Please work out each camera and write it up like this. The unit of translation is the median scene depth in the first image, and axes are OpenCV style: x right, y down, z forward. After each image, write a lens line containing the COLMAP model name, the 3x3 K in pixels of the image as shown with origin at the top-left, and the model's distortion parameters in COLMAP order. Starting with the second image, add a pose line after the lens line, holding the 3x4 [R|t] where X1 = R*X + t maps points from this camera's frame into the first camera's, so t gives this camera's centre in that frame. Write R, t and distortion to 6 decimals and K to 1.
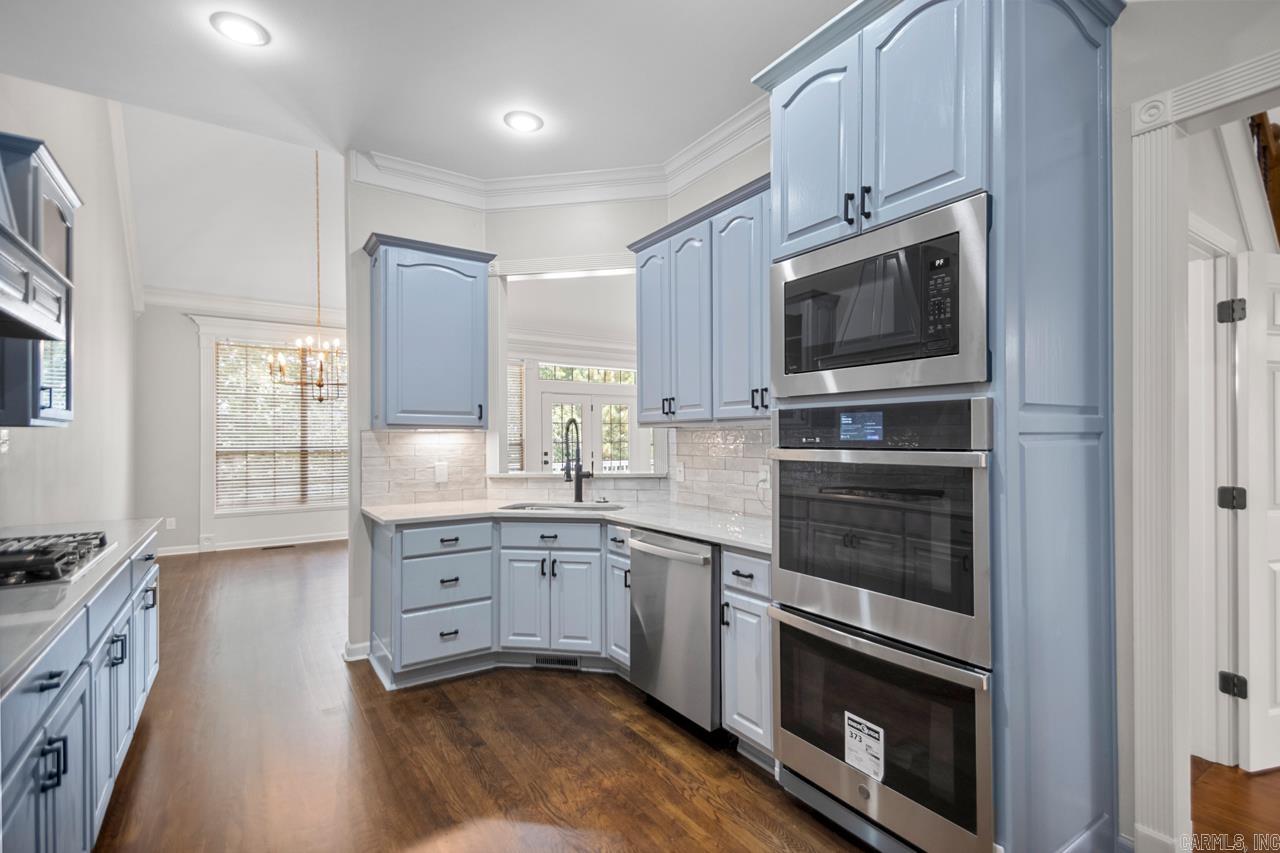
lens RADIAL K [[586.3, 0, 637.0], [0, 586.3, 424.4], [0, 0, 1]] dist [0.027134, 0.000063]
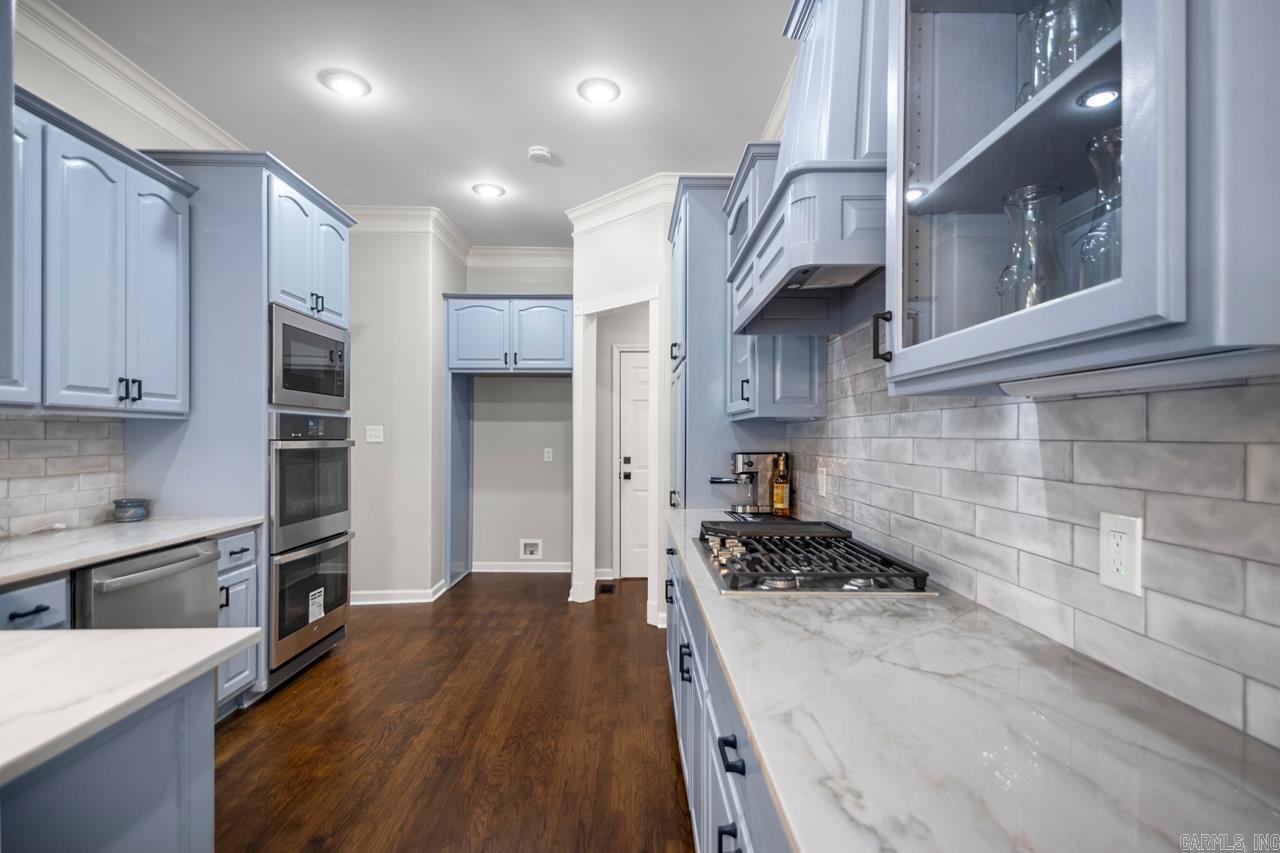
lens RADIAL K [[591.3, 0, 651.1], [0, 591.3, 434.2], [0, 0, 1]] dist [0.041086, -0.020860]
pose [[-0.846773, 0.008465, 0.531887, -1.173438], [-0.004867, 0.999708, -0.023659, 0.050503], [-0.531932, -0.022623, -0.846485, 1.627458]]
